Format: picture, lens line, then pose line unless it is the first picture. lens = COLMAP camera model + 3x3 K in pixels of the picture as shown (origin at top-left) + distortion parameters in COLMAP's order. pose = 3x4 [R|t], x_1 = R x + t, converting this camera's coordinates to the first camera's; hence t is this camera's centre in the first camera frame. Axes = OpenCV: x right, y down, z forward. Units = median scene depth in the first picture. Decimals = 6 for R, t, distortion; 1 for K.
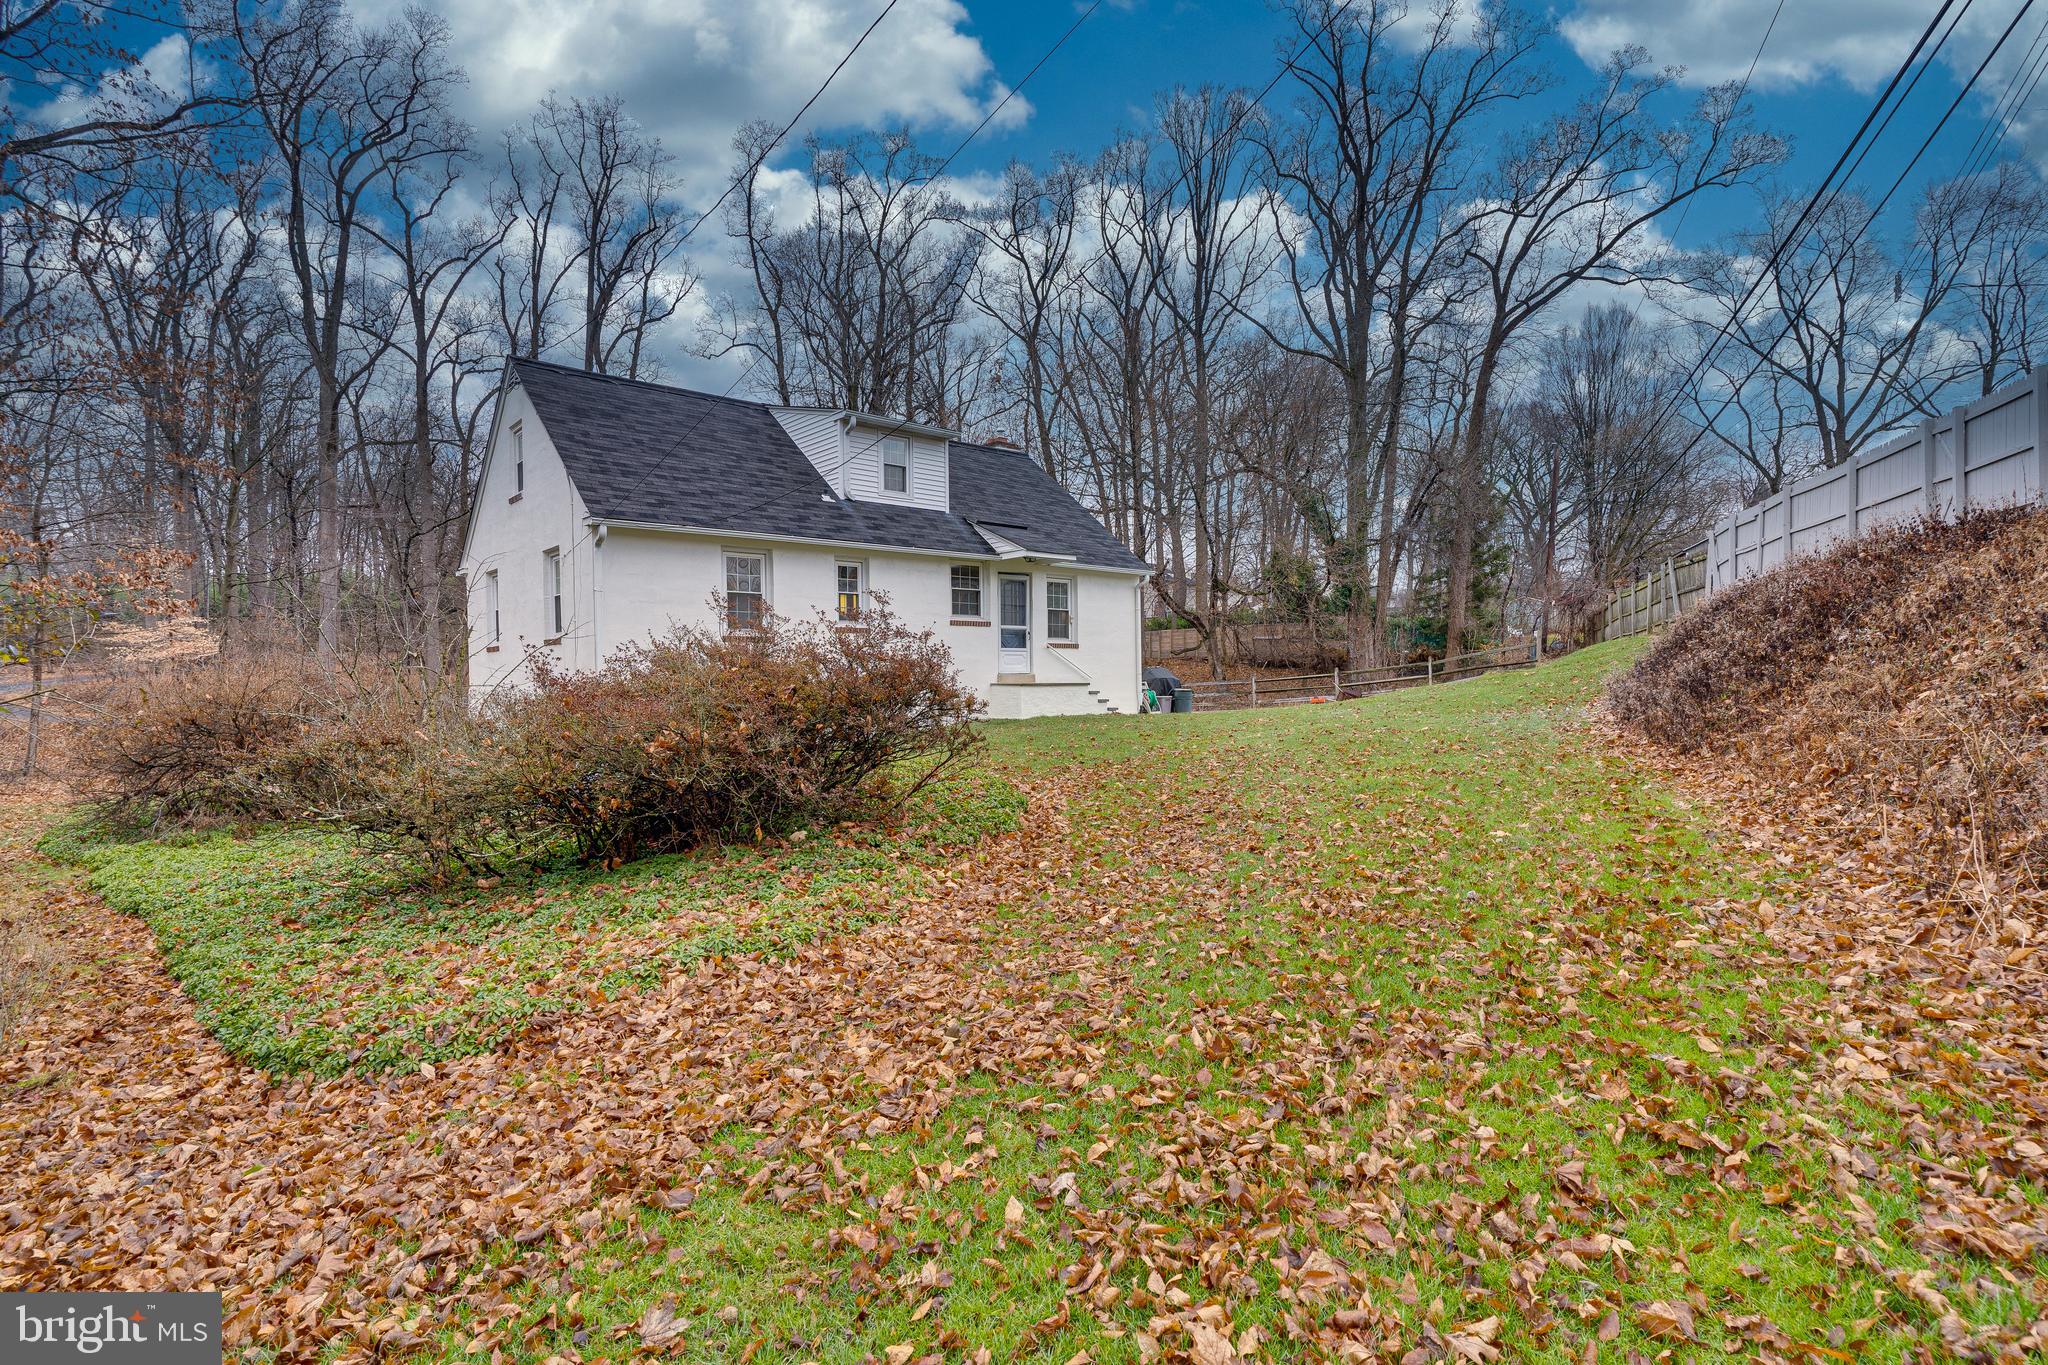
lens RADIAL K [[1026.5, 0, 1024.0], [0, 1026.5, 682.5], [0, 0, 1]] dist [0.000274, -0.000228]
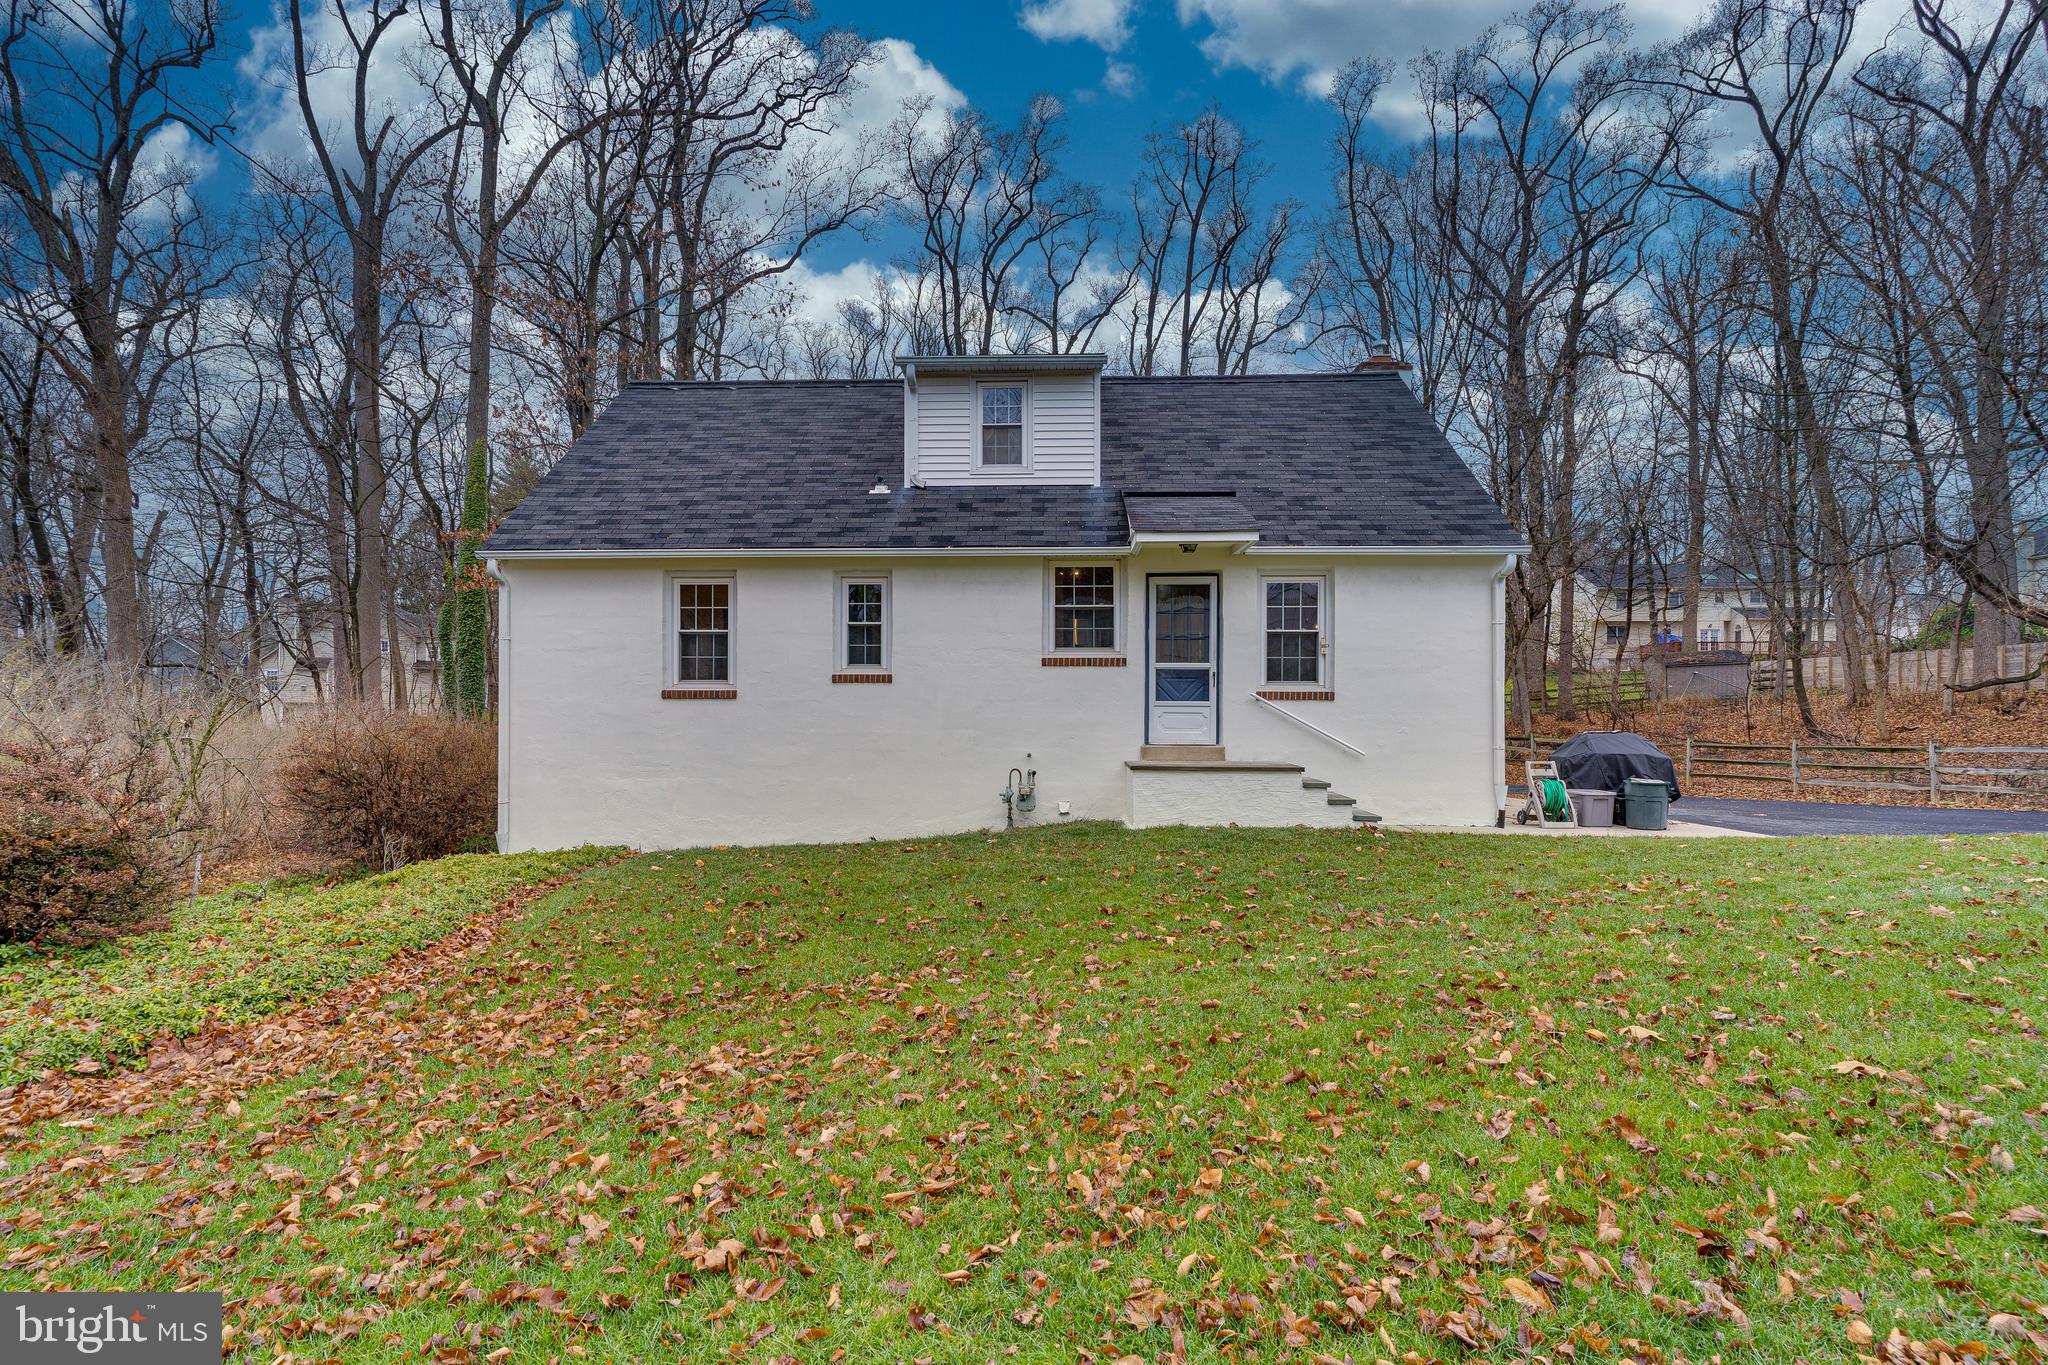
lens RADIAL K [[1026.5, 0, 1024.0], [0, 1026.5, 682.5], [0, 0, 1]] dist [0.000274, -0.000228]
pose [[0.714400, -0.006212, -0.699710, 0.336671], [-0.011162, 0.999732, -0.020272, -0.031494], [0.699649, 0.022292, 0.714139, 0.521398]]
